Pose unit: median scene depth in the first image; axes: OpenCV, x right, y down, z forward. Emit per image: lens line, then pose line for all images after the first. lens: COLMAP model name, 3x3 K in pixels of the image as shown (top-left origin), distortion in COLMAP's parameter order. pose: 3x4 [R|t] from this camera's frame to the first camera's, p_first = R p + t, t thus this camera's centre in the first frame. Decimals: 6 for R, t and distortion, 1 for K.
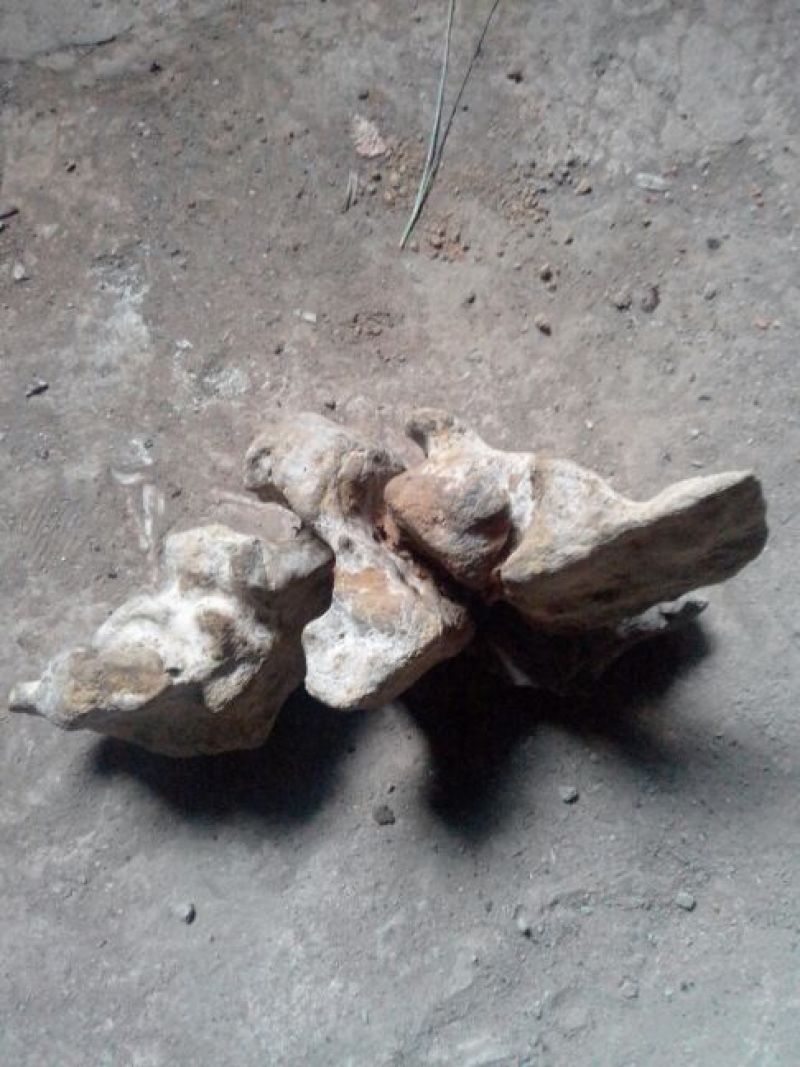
lens RADIAL K [[800.0, 0, 407.7], [0, 800.0, 563.1], [0, 0, 1]] dist [0.047950, -0.061957]
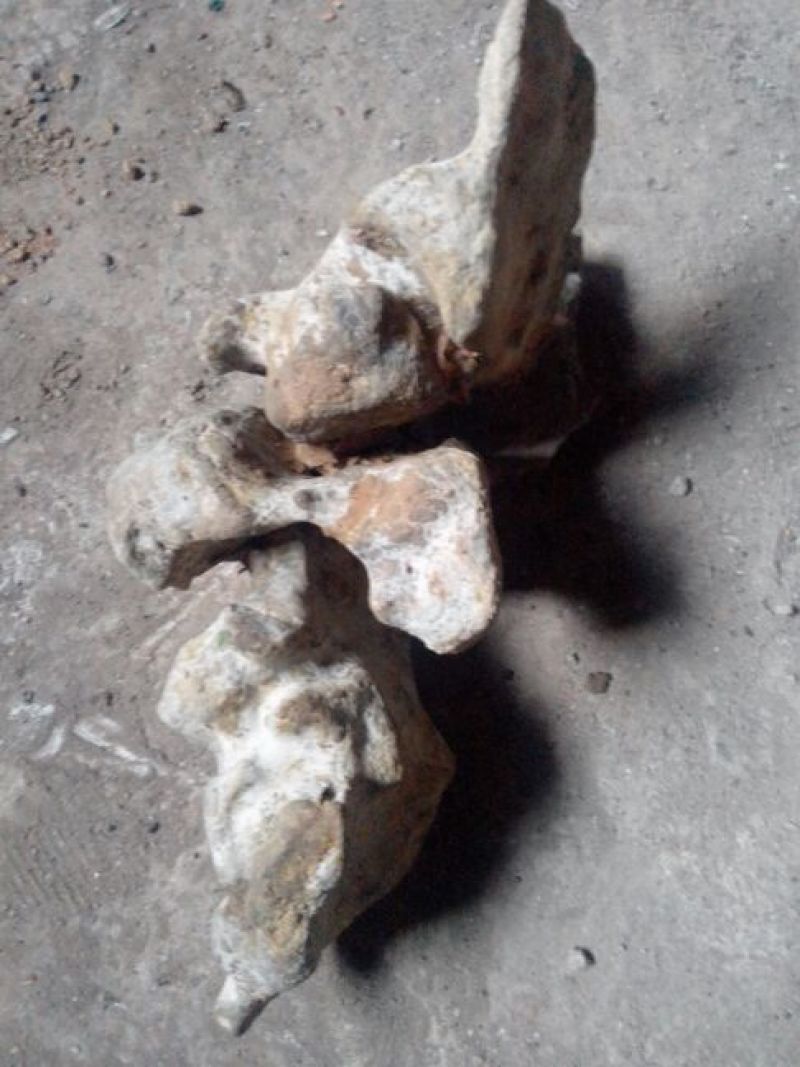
lens RADIAL K [[800.0, 0, 407.7], [0, 800.0, 563.1], [0, 0, 1]] dist [0.047950, -0.061957]
pose [[0.525308, -0.839795, 0.137098, -0.166582], [0.839449, 0.537818, 0.077955, 0.026571], [-0.139199, 0.074136, 0.987485, 0.249370]]
